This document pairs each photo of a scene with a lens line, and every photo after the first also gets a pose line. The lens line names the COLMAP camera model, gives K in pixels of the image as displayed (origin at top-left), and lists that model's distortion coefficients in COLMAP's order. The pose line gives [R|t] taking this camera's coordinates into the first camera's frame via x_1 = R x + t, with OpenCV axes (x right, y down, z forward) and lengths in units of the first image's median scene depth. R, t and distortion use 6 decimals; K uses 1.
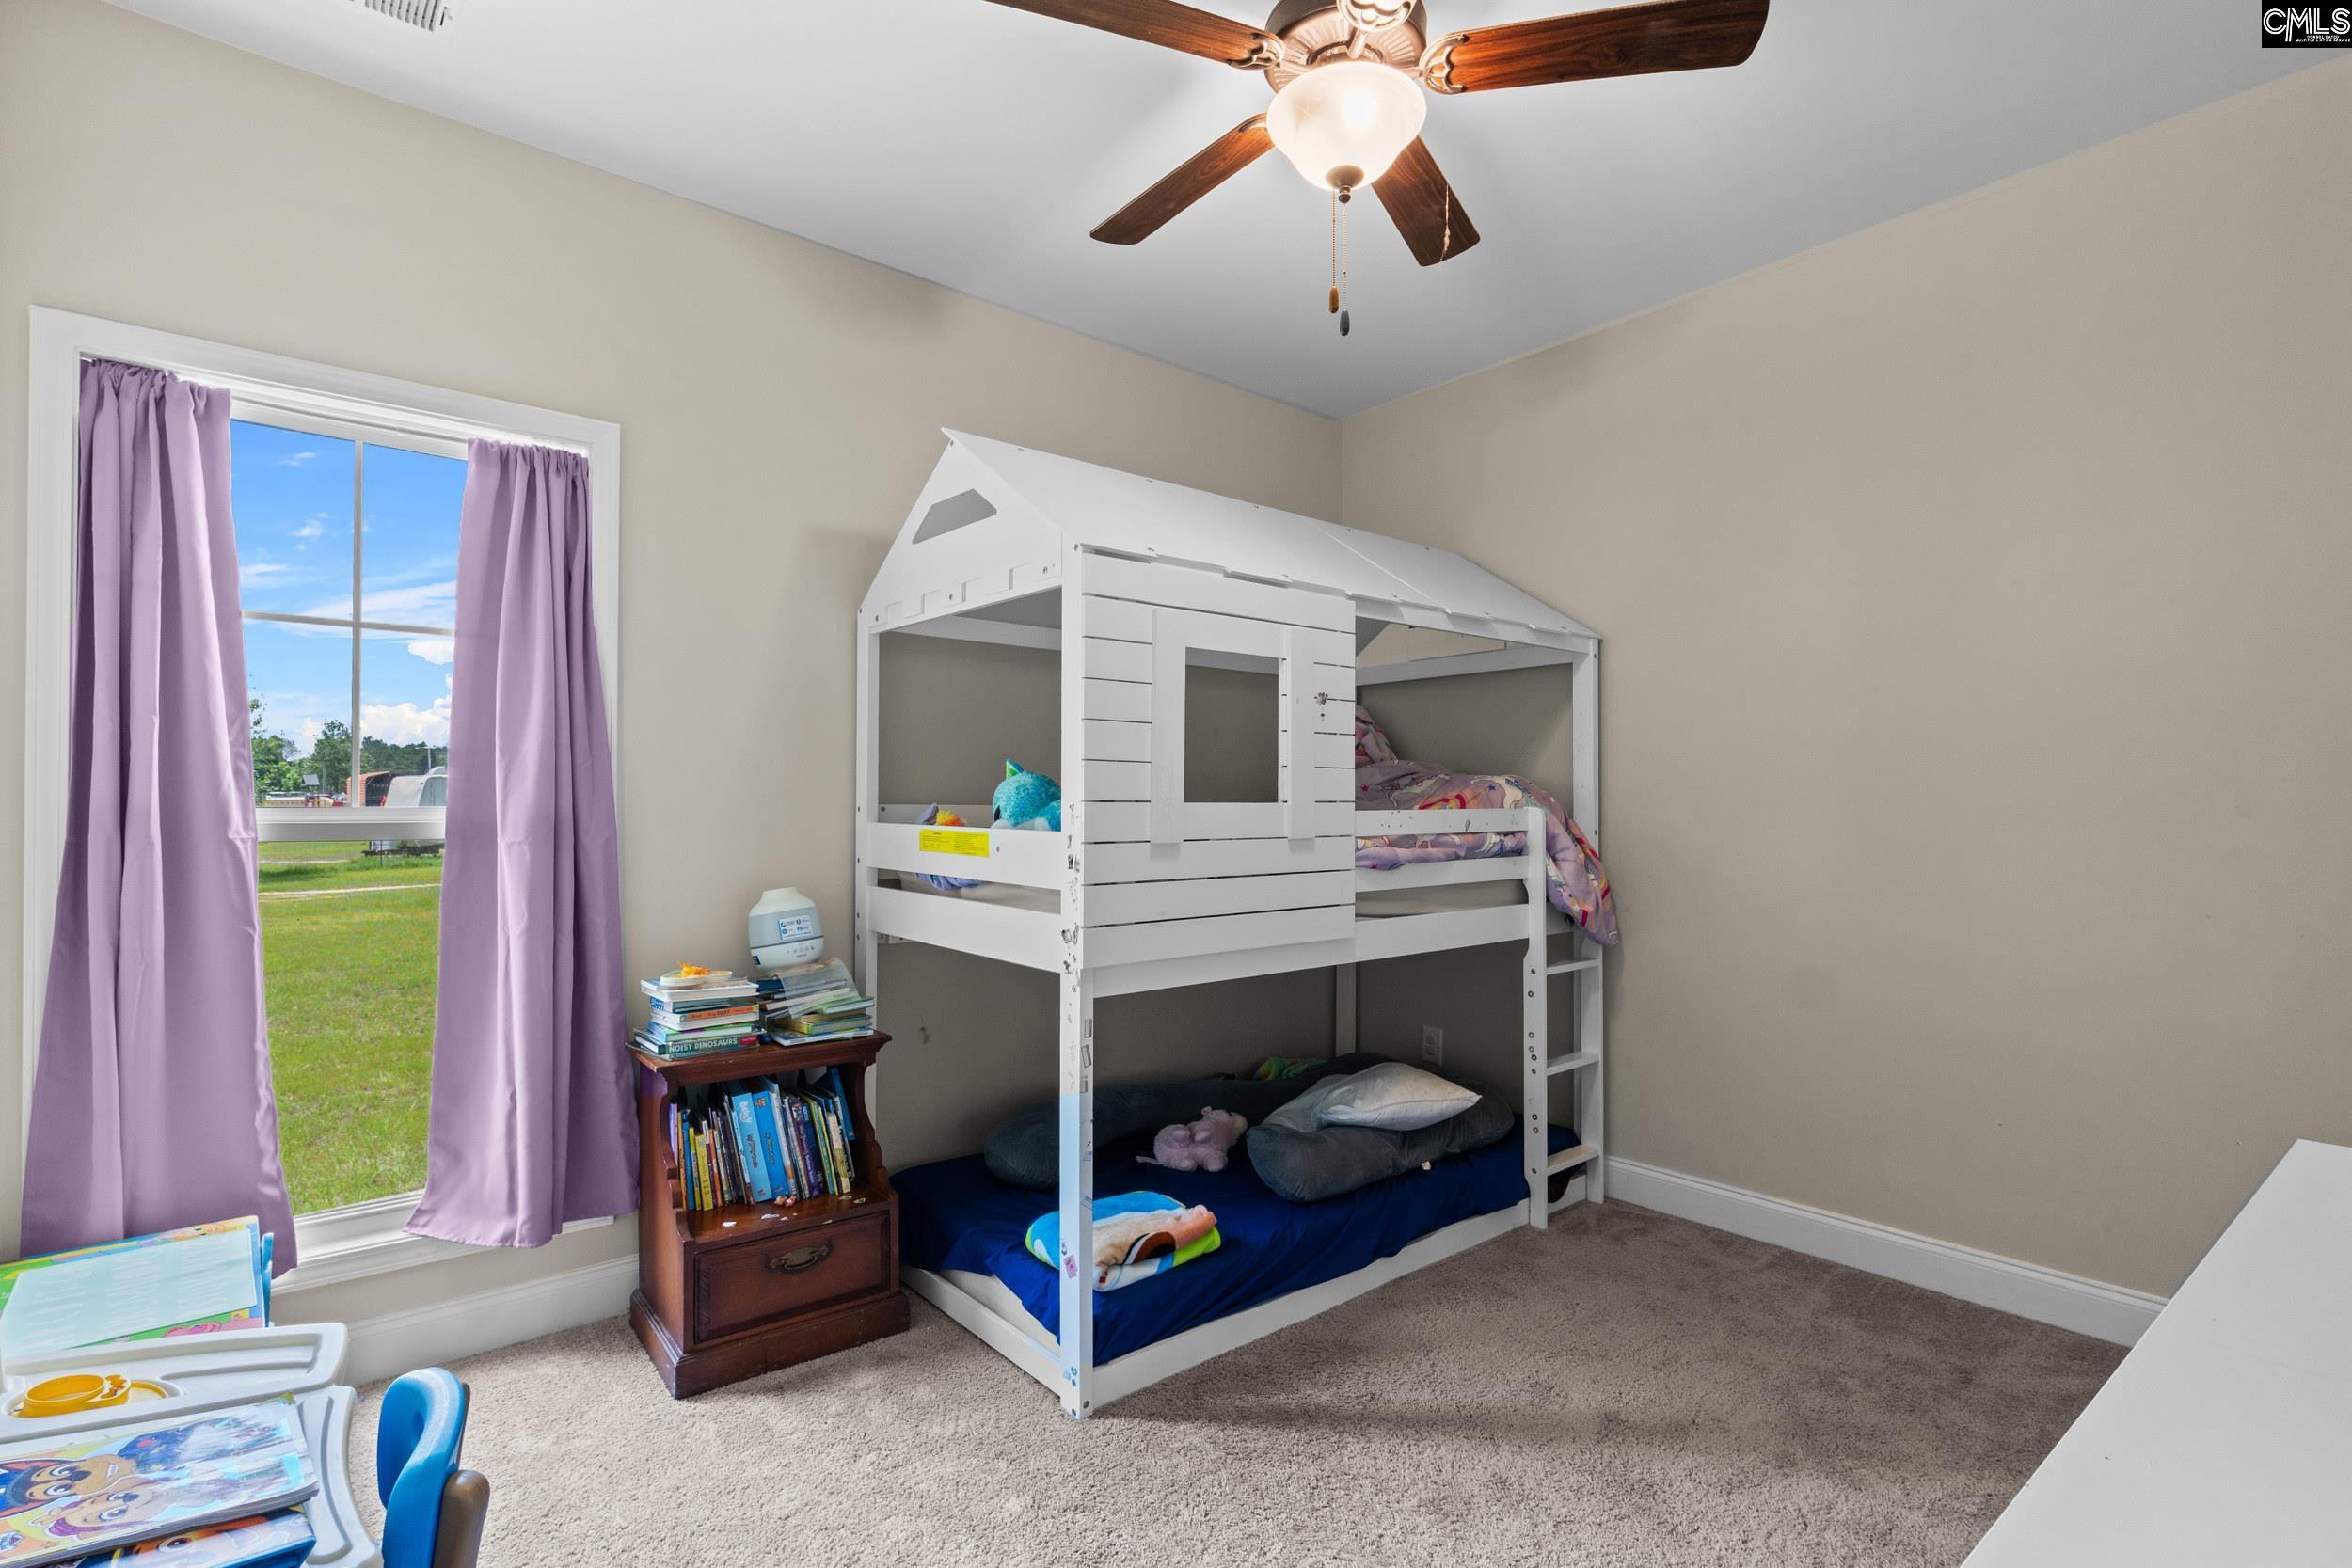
lens RADIAL K [[1096.5, 0, 1167.9], [0, 1096.5, 808.5], [0, 0, 1]] dist [-0.011105, 0.001763]
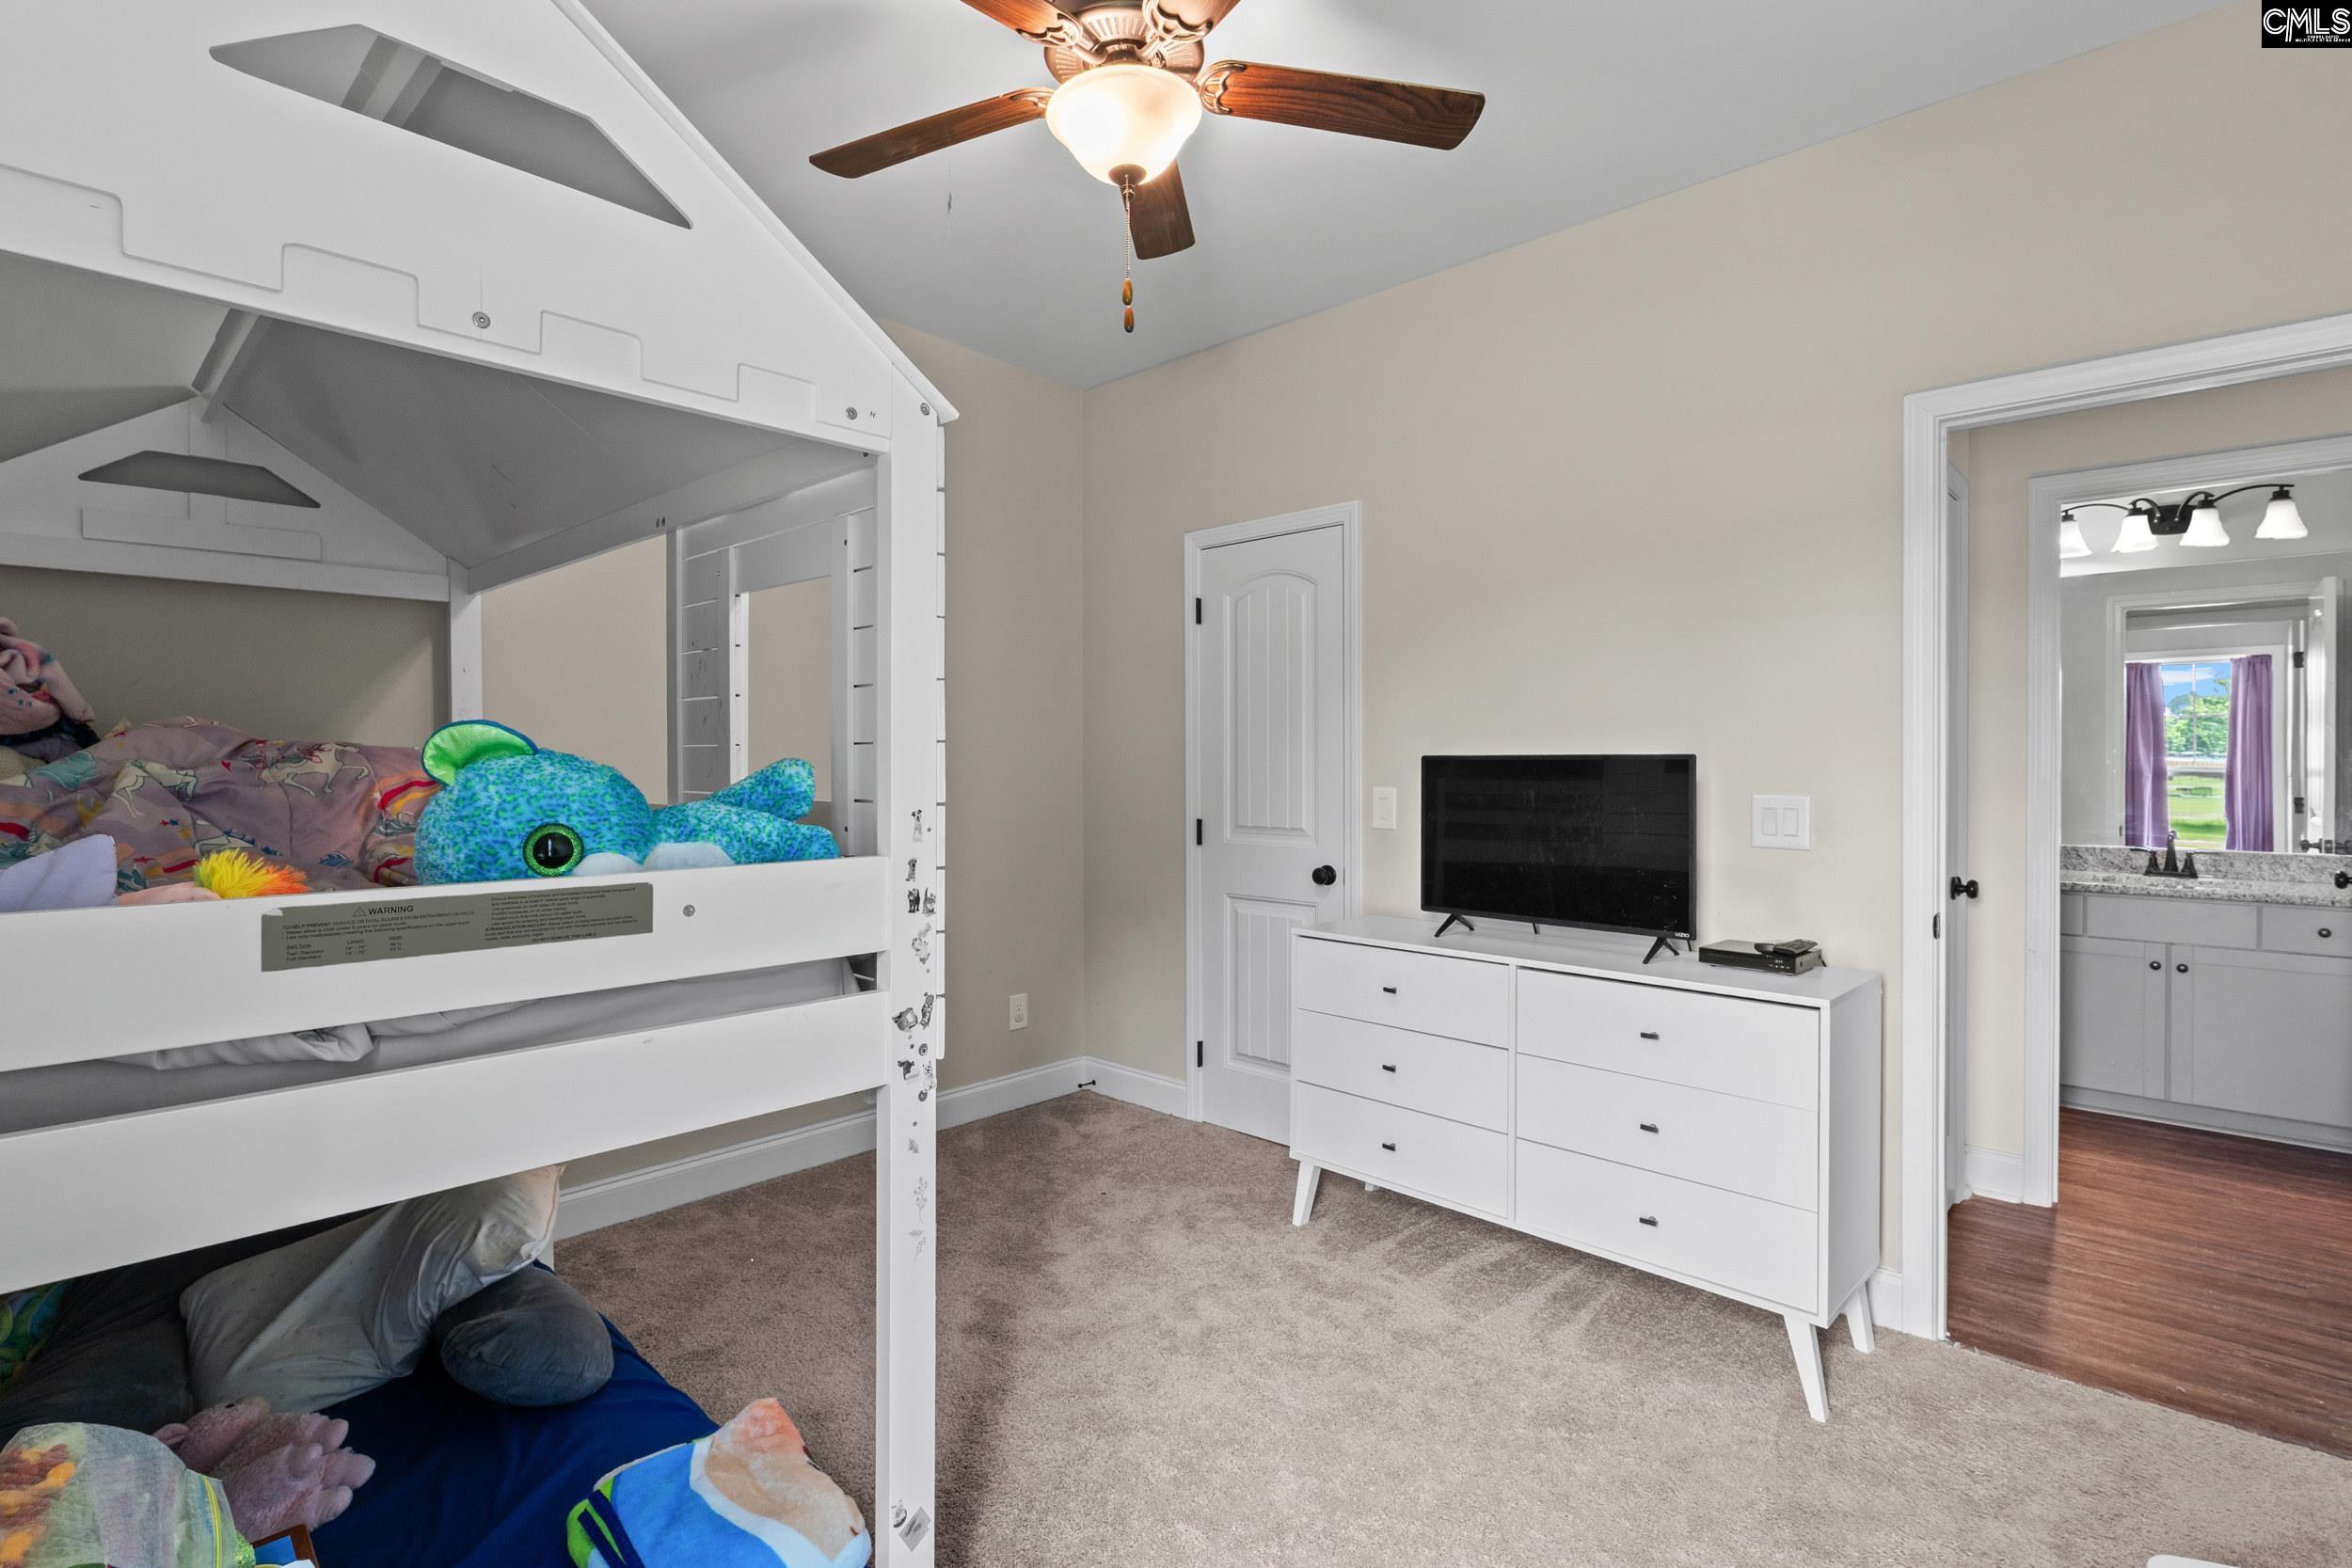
lens RADIAL K [[1096.5, 0, 1169.0], [0, 1096.5, 782.6], [0, 0, 1]] dist [-0.011105, 0.001763]
pose [[-0.117410, -0.022563, 0.992827, -0.736646], [0.005484, 0.999712, 0.023368, -0.034084], [-0.993068, 0.008188, -0.117252, 0.928175]]
